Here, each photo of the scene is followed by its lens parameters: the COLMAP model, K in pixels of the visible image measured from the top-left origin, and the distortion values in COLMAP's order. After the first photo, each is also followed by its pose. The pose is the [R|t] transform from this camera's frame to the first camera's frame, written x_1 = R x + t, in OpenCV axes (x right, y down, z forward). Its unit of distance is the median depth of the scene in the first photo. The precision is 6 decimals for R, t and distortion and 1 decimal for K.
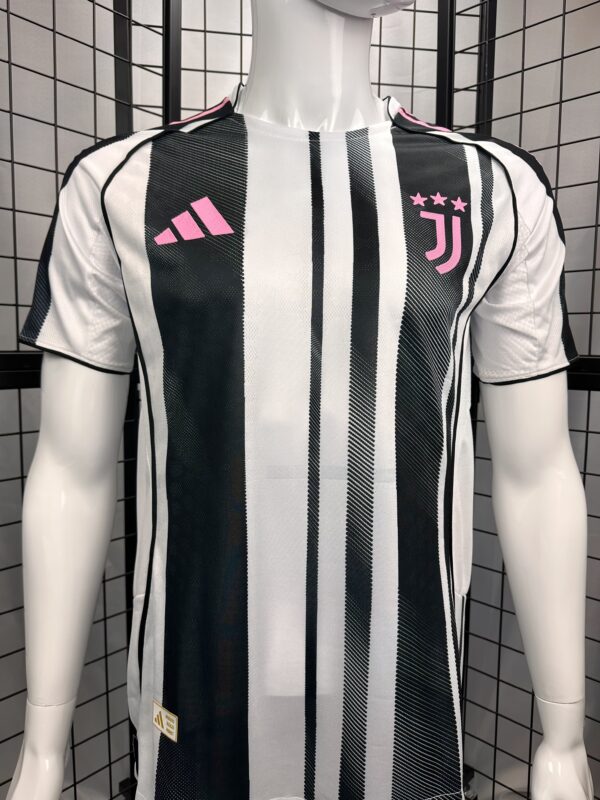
lens RADIAL K [[568.4, 0, 300.0], [0, 568.4, 400.0], [0, 0, 1]] dist [-0.001053, -0.002145]
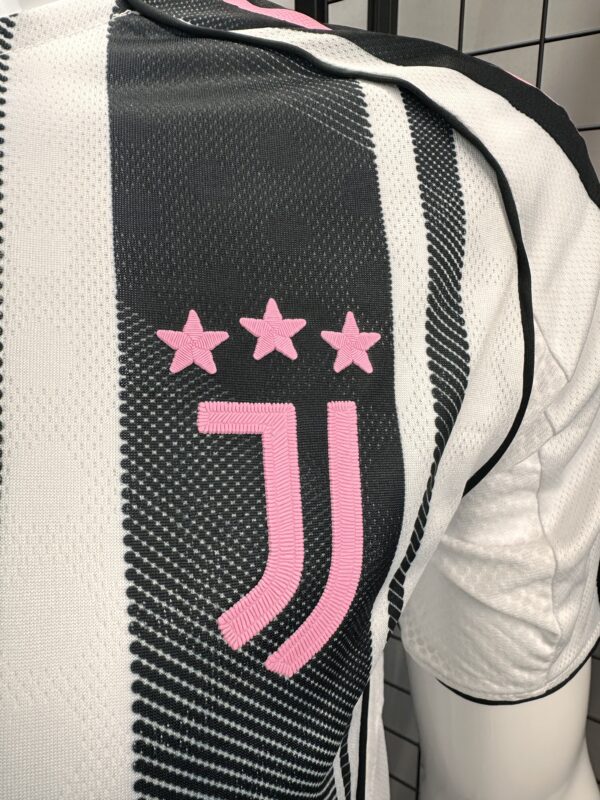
lens RADIAL K [[615.2, 0, 251.5], [0, 615.2, 401.6], [0, 0, 1]] dist [0.007112, 0.004997]
pose [[0.990939, -0.062838, 0.118706, 0.193291], [0.043342, 0.986132, 0.160202, -0.355976], [-0.127127, -0.153605, 0.979921, 0.702411]]
